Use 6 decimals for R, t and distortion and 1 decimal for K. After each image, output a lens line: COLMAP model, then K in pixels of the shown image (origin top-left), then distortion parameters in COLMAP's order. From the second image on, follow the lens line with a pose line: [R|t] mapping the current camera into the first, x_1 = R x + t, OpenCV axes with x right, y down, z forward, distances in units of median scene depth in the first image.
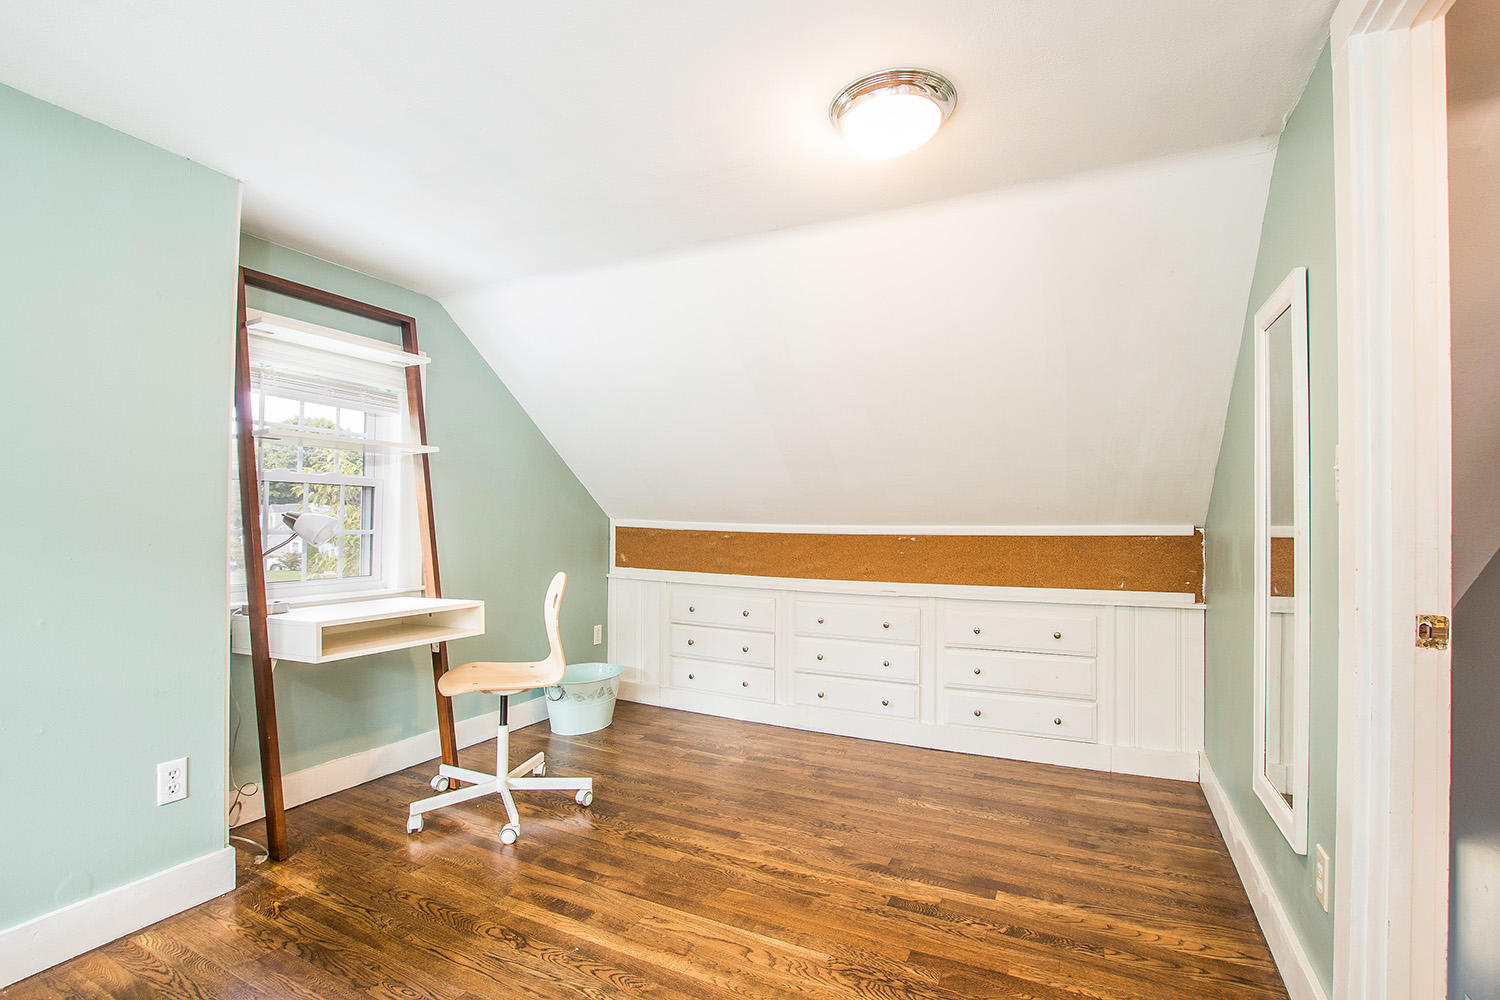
lens RADIAL K [[689.8, 0, 752.8], [0, 689.8, 508.6], [0, 0, 1]] dist [-0.029789, 0.001836]
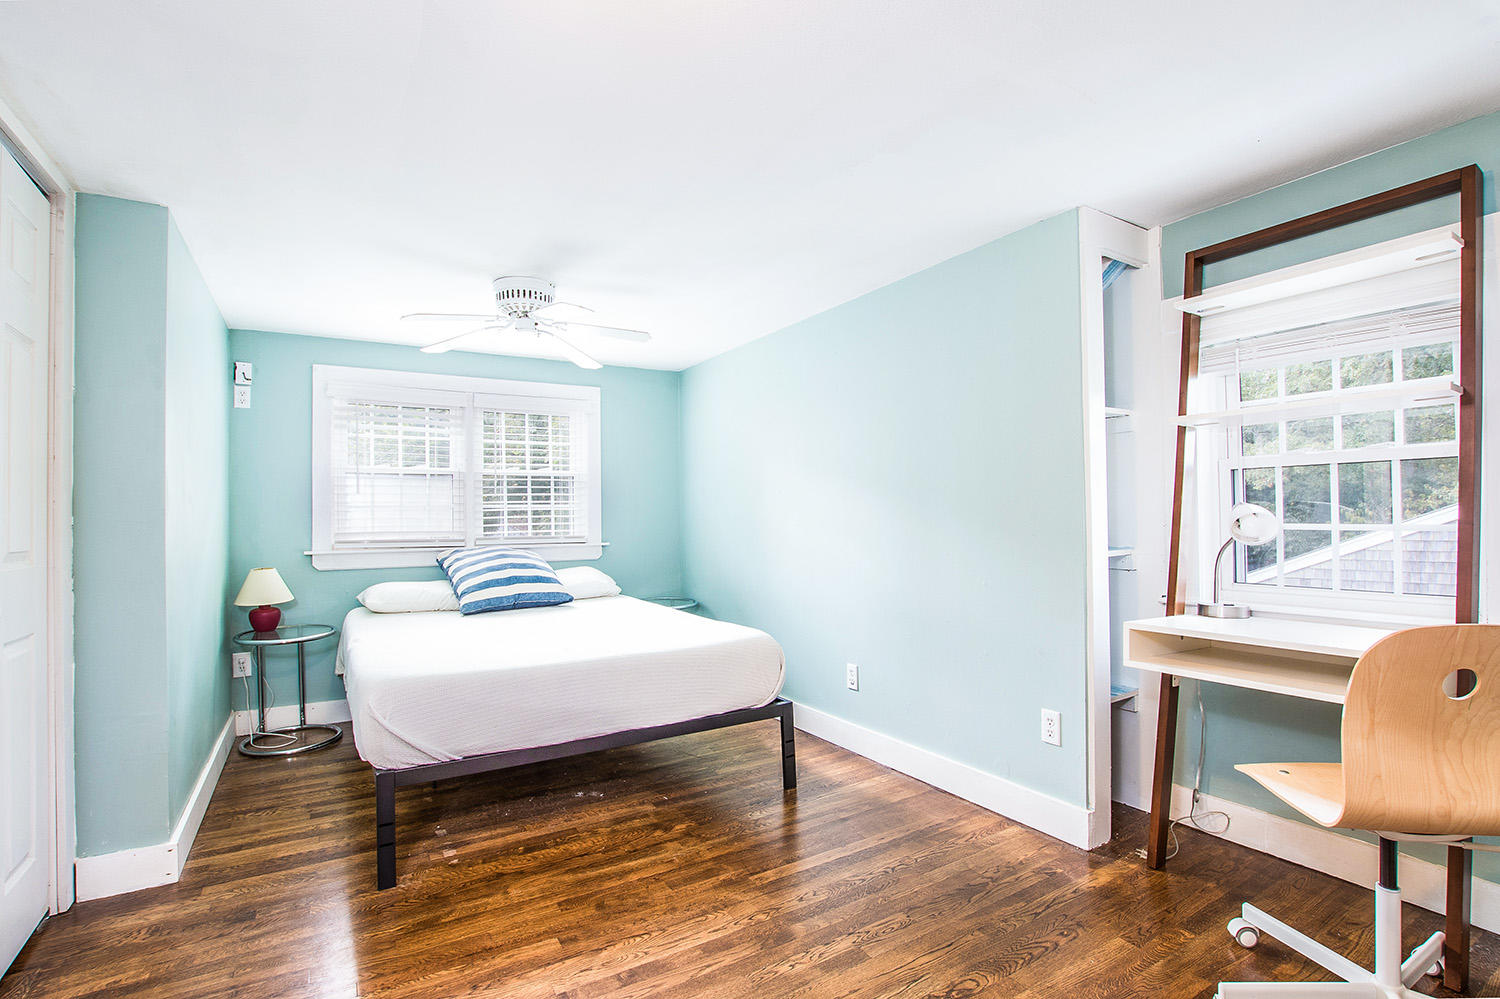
lens RADIAL K [[689.8, 0, 752.8], [0, 689.8, 508.1], [0, 0, 1]] dist [-0.029789, 0.001836]
pose [[-0.519847, -0.008737, -0.854215, 0.488027], [0.035133, 0.998883, -0.031597, 0.021596], [0.853537, -0.046437, -0.518959, 1.161927]]
